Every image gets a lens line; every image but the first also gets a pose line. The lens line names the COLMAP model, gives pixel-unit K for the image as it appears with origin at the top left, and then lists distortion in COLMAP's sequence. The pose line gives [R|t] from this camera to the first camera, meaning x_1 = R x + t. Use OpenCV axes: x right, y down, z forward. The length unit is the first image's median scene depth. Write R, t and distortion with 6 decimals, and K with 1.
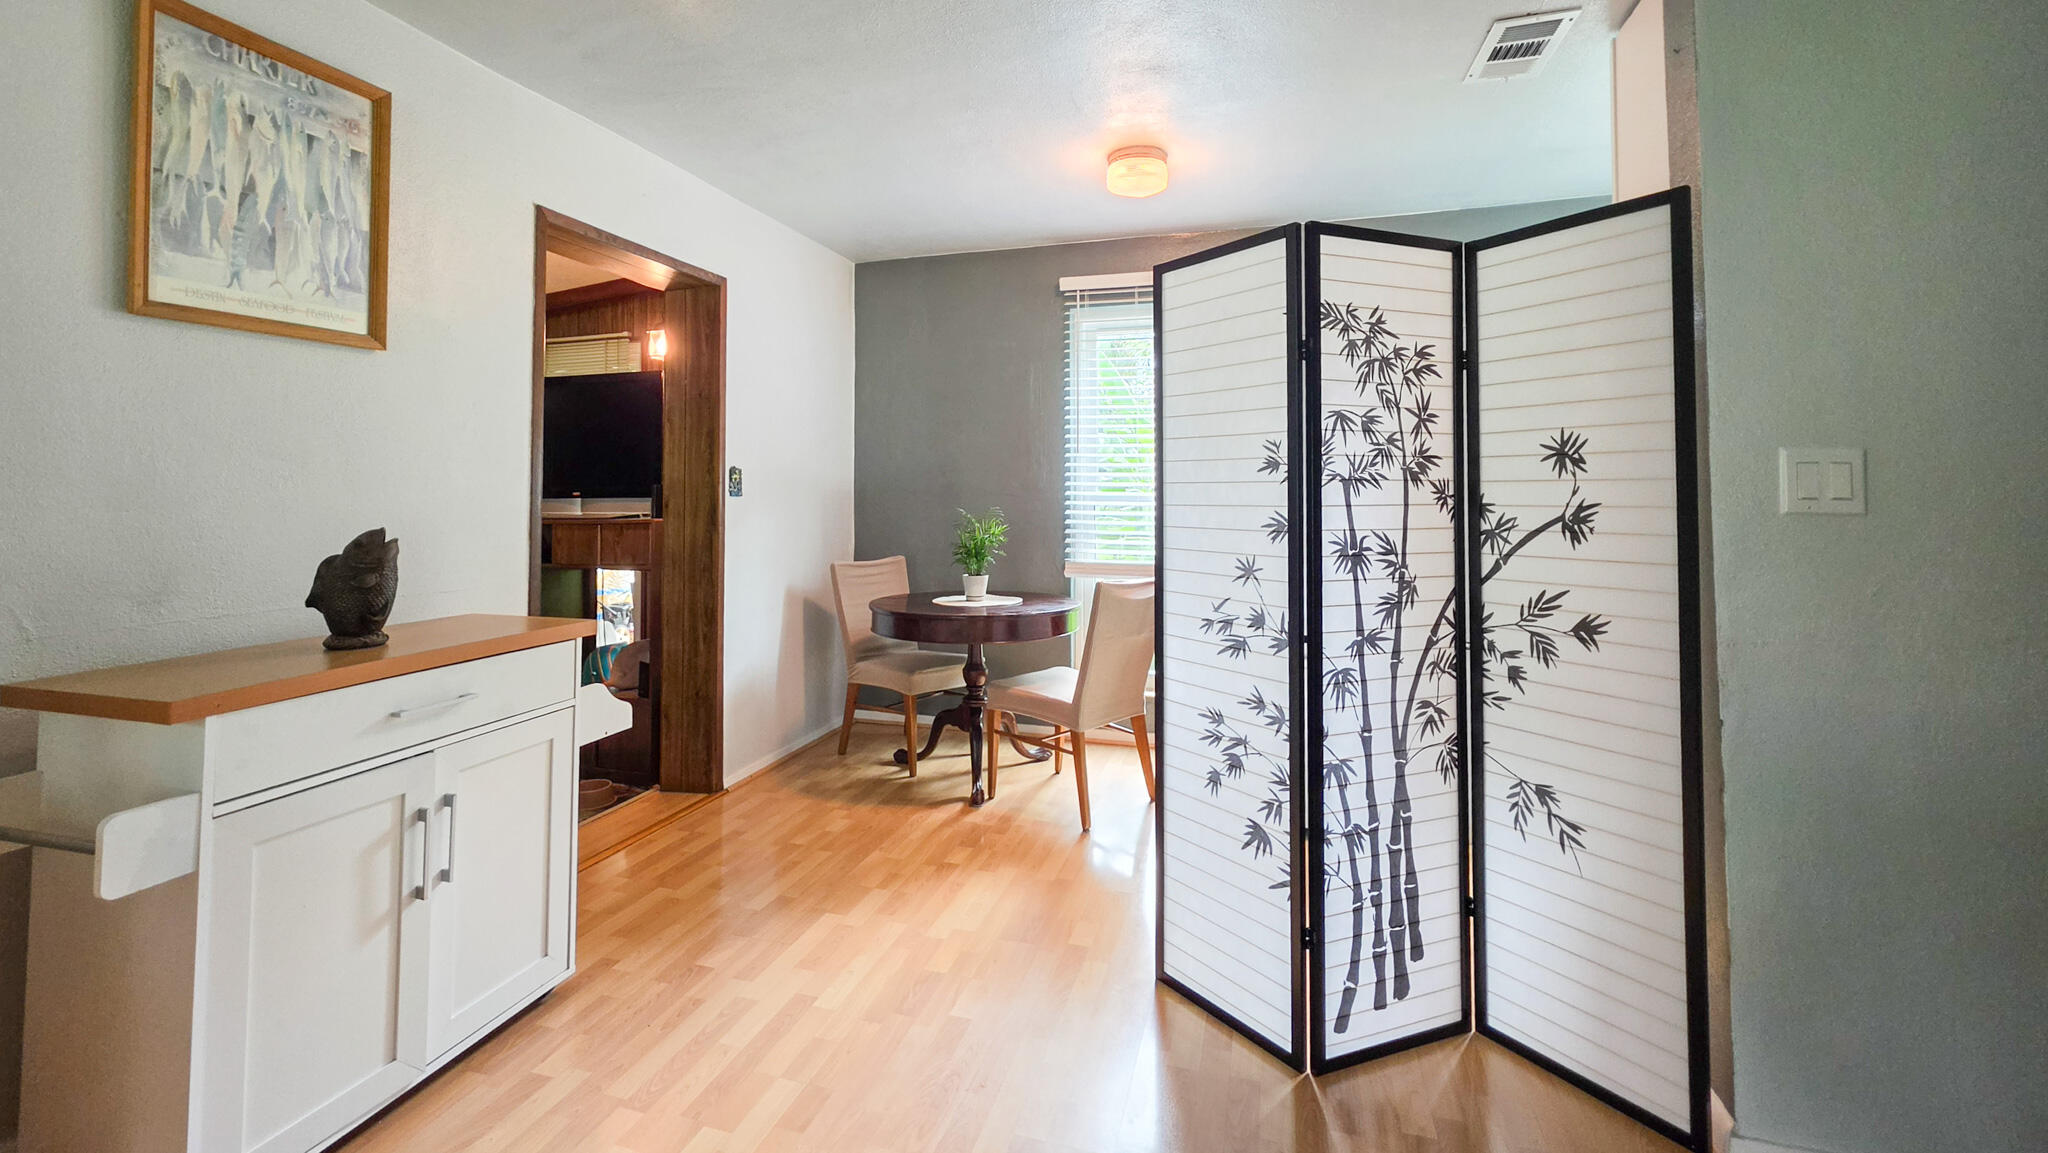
lens RADIAL K [[850.2, 0, 1031.1], [0, 850.2, 471.9], [0, 0, 1]] dist [0.020439, 0.000026]
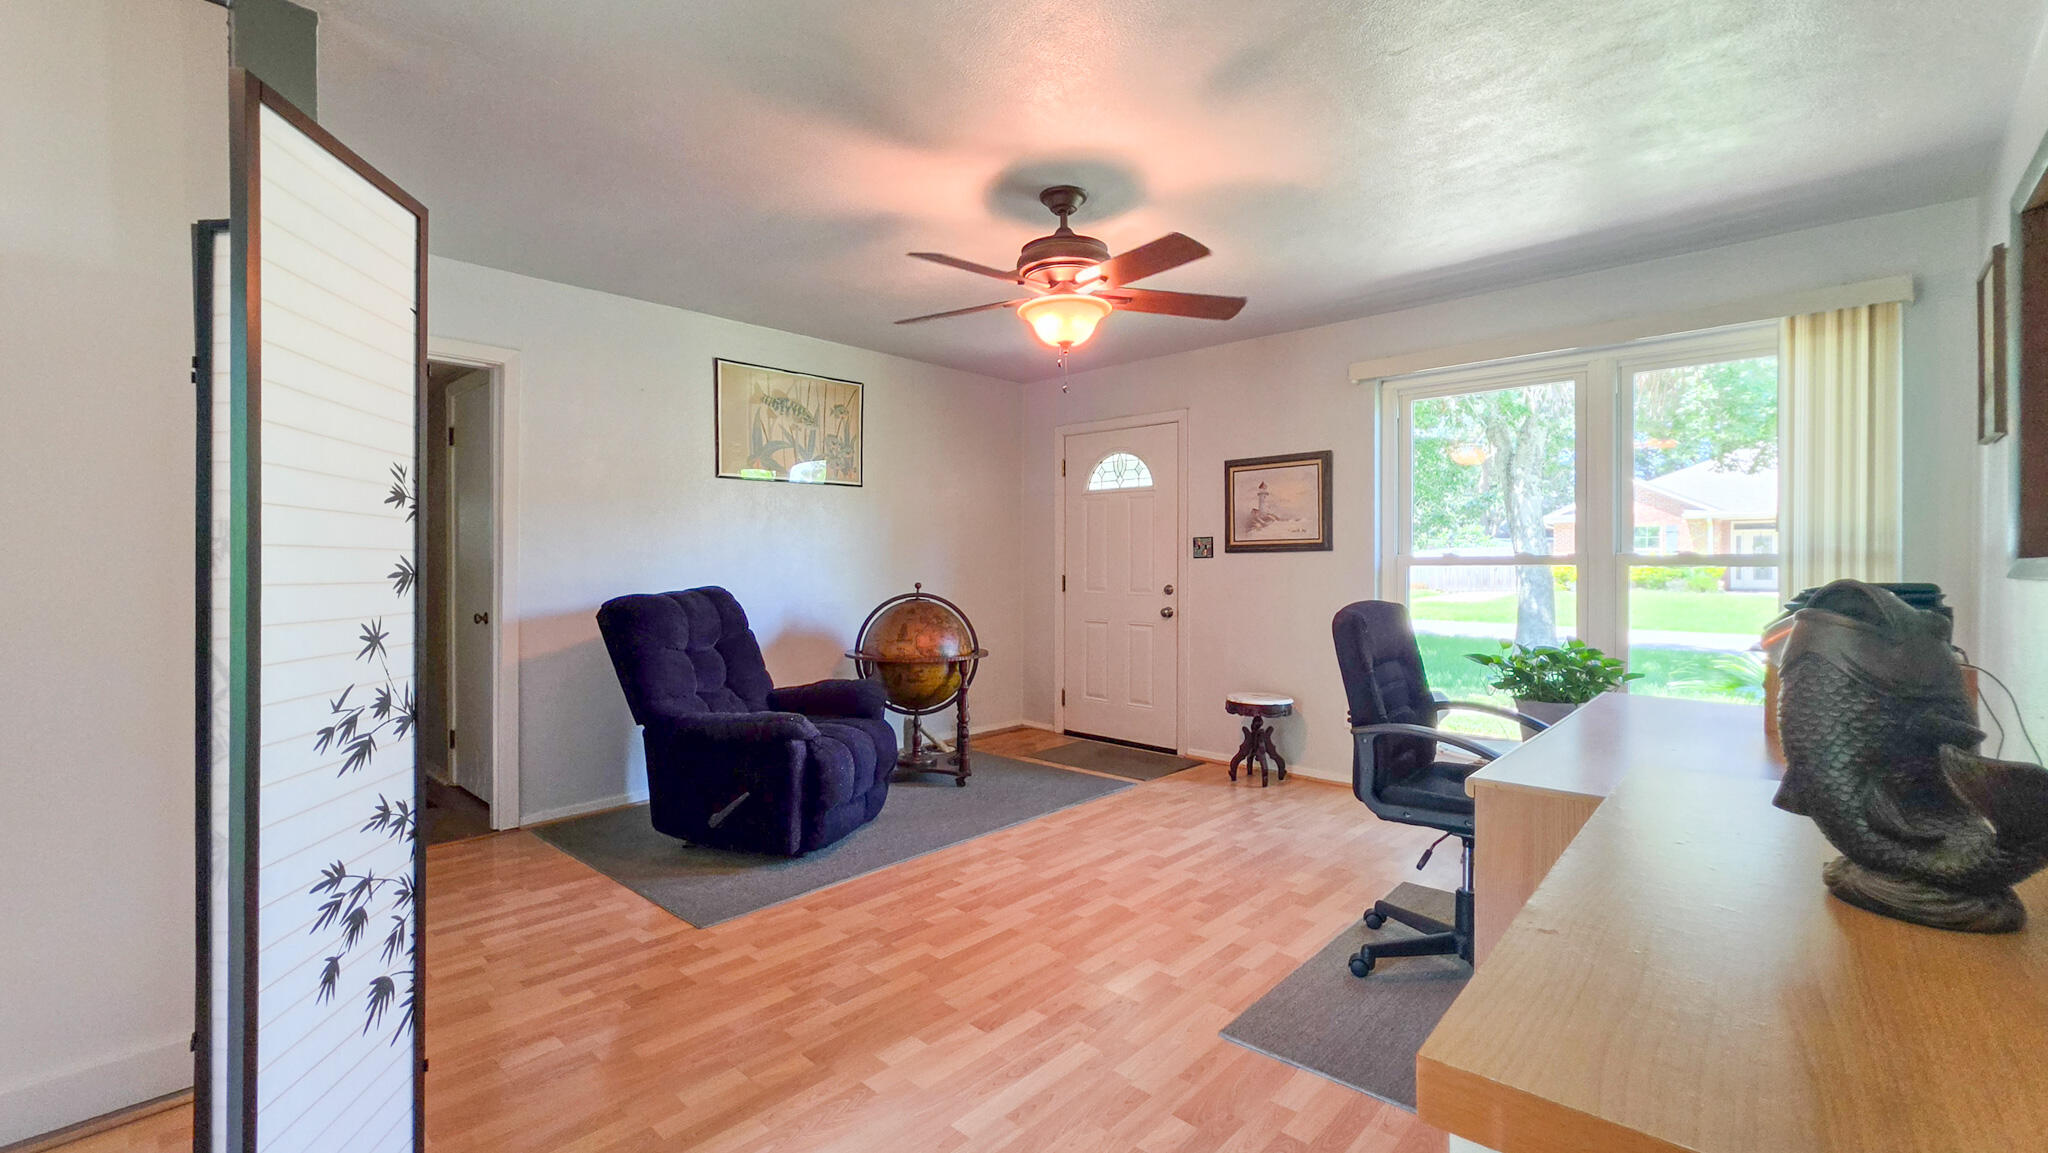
lens RADIAL K [[846.9, 0, 1033.4], [0, 846.9, 581.5], [0, 0, 1]] dist [-0.000876, 0.000073]
pose [[-0.884605, -0.001218, 0.466340, -0.577379], [-0.004767, 0.999968, -0.006431, 0.070327], [-0.466318, -0.007912, -0.884582, 1.389953]]
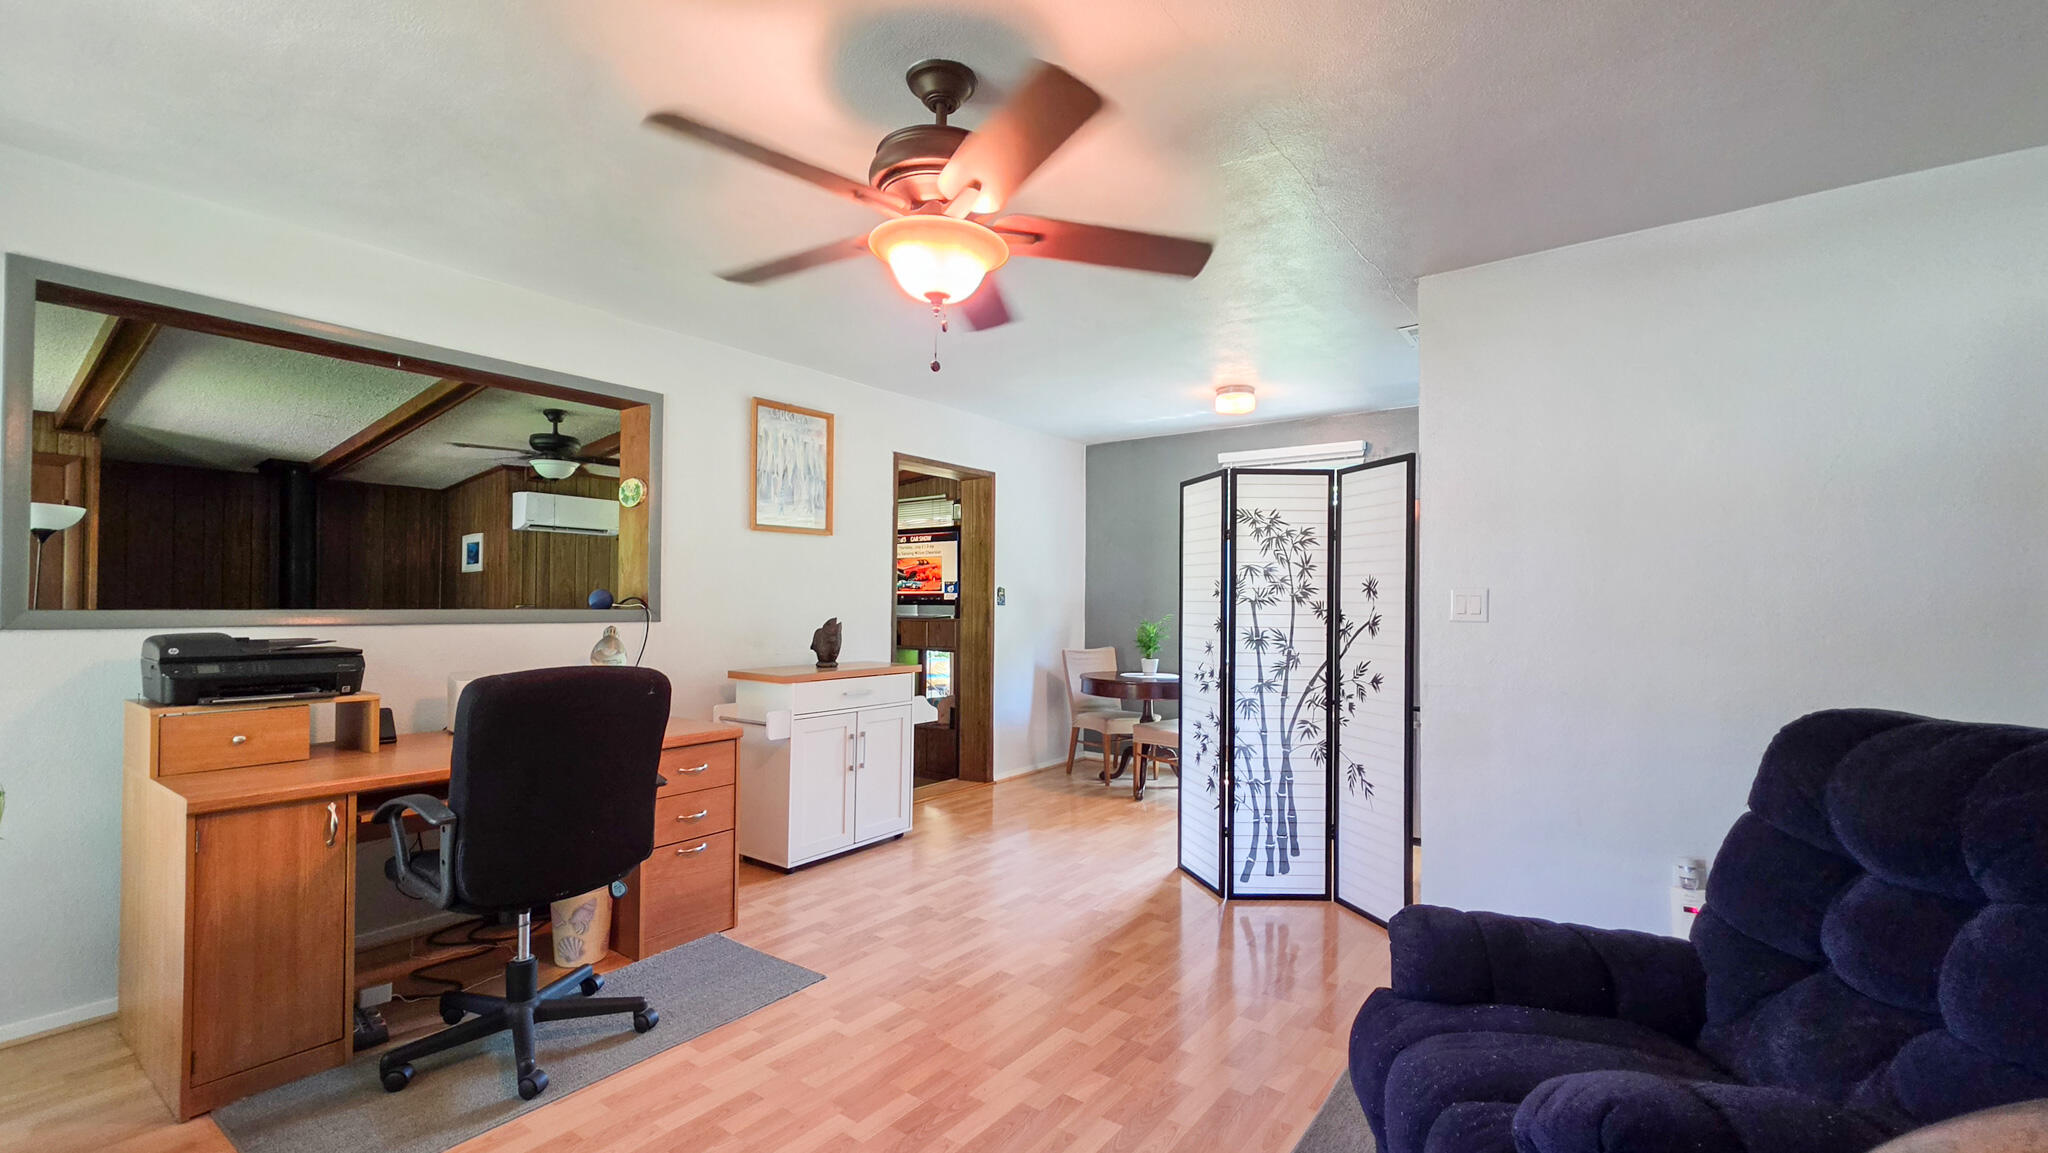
lens RADIAL K [[846.9, 0, 1033.4], [0, 846.9, 581.5], [0, 0, 1]] dist [-0.000876, 0.000073]
pose [[0.929140, 0.000362, -0.369727, 0.601282], [0.000007, 1.000000, 0.000999, -0.035756], [0.369728, -0.000931, 0.929140, -0.936420]]
